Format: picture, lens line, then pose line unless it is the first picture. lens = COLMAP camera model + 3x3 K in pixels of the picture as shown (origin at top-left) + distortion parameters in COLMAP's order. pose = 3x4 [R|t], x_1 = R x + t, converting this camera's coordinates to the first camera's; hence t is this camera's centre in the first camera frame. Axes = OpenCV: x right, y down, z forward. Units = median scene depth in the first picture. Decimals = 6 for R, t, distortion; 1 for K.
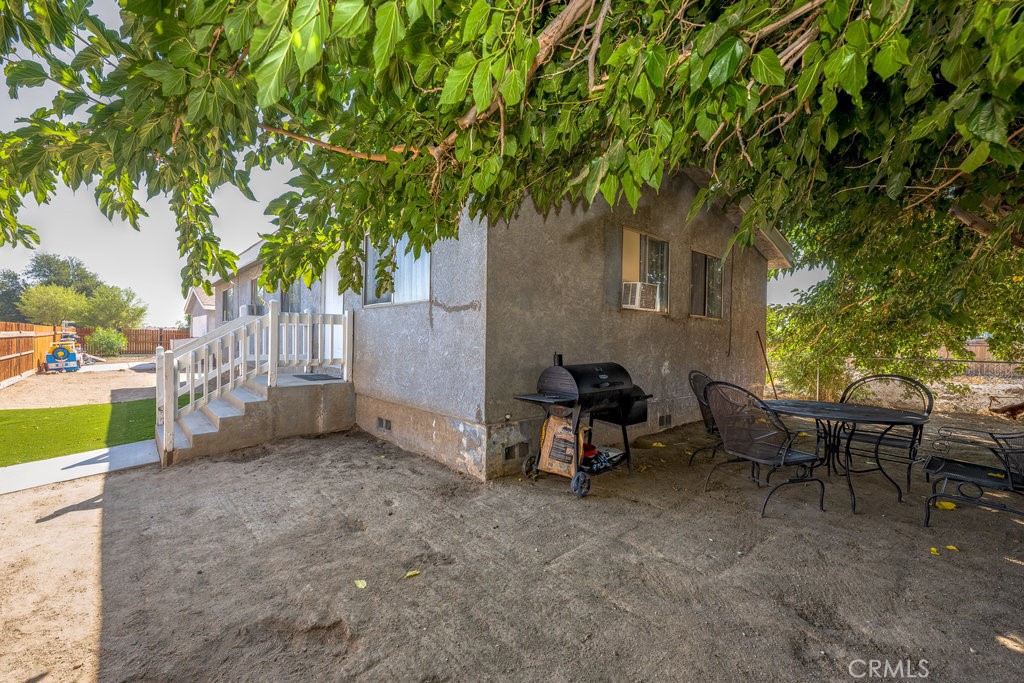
lens RADIAL K [[410.8, 0, 518.1], [0, 410.8, 331.0], [0, 0, 1]] dist [0.001709, 0.000210]
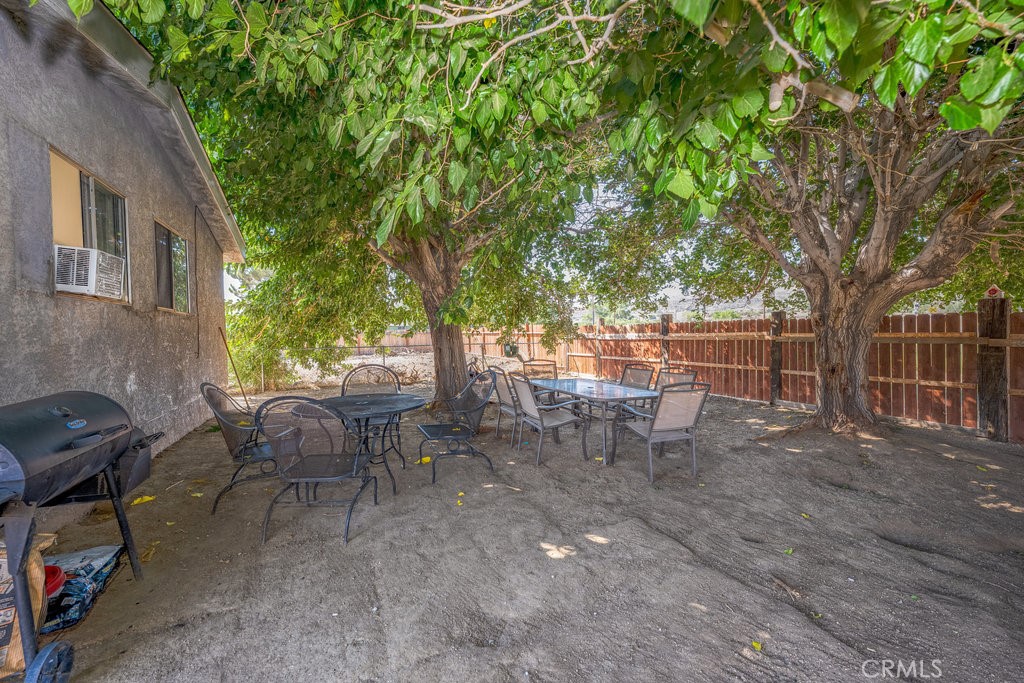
lens RADIAL K [[403.1, 0, 512.0], [0, 403.1, 341.5], [0, 0, 1]] dist [0.000518, 0.000270]
pose [[0.378216, -0.037675, 0.924950, -0.028714], [0.003758, 0.999226, 0.039164, -0.004256], [-0.925710, -0.011337, 0.378065, 0.202547]]
